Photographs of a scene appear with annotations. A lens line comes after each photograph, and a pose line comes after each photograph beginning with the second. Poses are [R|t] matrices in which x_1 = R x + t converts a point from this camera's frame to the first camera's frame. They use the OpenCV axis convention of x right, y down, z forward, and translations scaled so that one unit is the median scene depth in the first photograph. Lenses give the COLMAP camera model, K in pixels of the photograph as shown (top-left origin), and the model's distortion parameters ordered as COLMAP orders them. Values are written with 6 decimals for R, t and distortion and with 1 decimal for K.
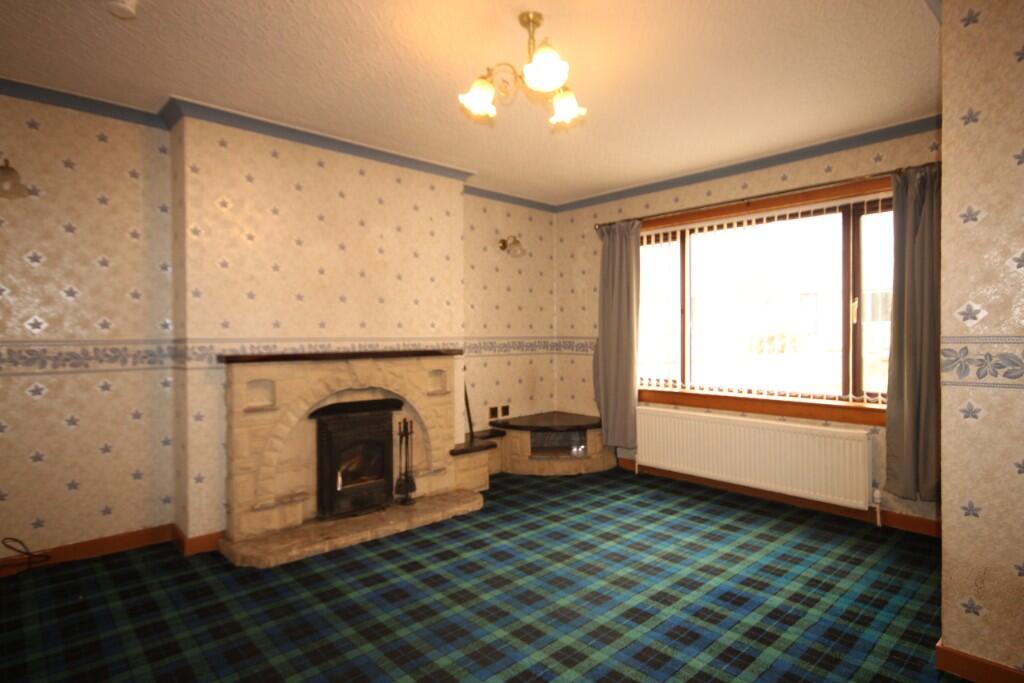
lens RADIAL K [[554.3, 0, 522.6], [0, 554.3, 339.0], [0, 0, 1]] dist [0.003229, 0.005893]
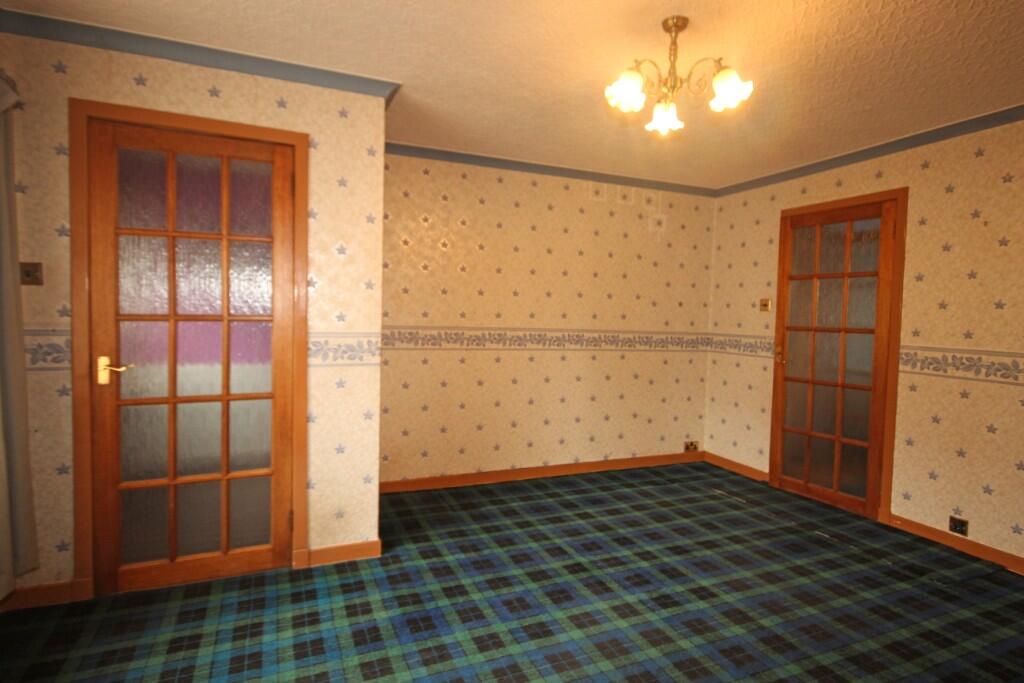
lens RADIAL K [[554.3, 0, 520.4], [0, 554.3, 336.9], [0, 0, 1]] dist [0.003229, 0.005893]
pose [[-0.940333, -0.034068, 0.338545, -0.053425], [-0.017350, 0.998481, 0.052286, -0.045009], [-0.339813, 0.043293, -0.939496, 1.324465]]
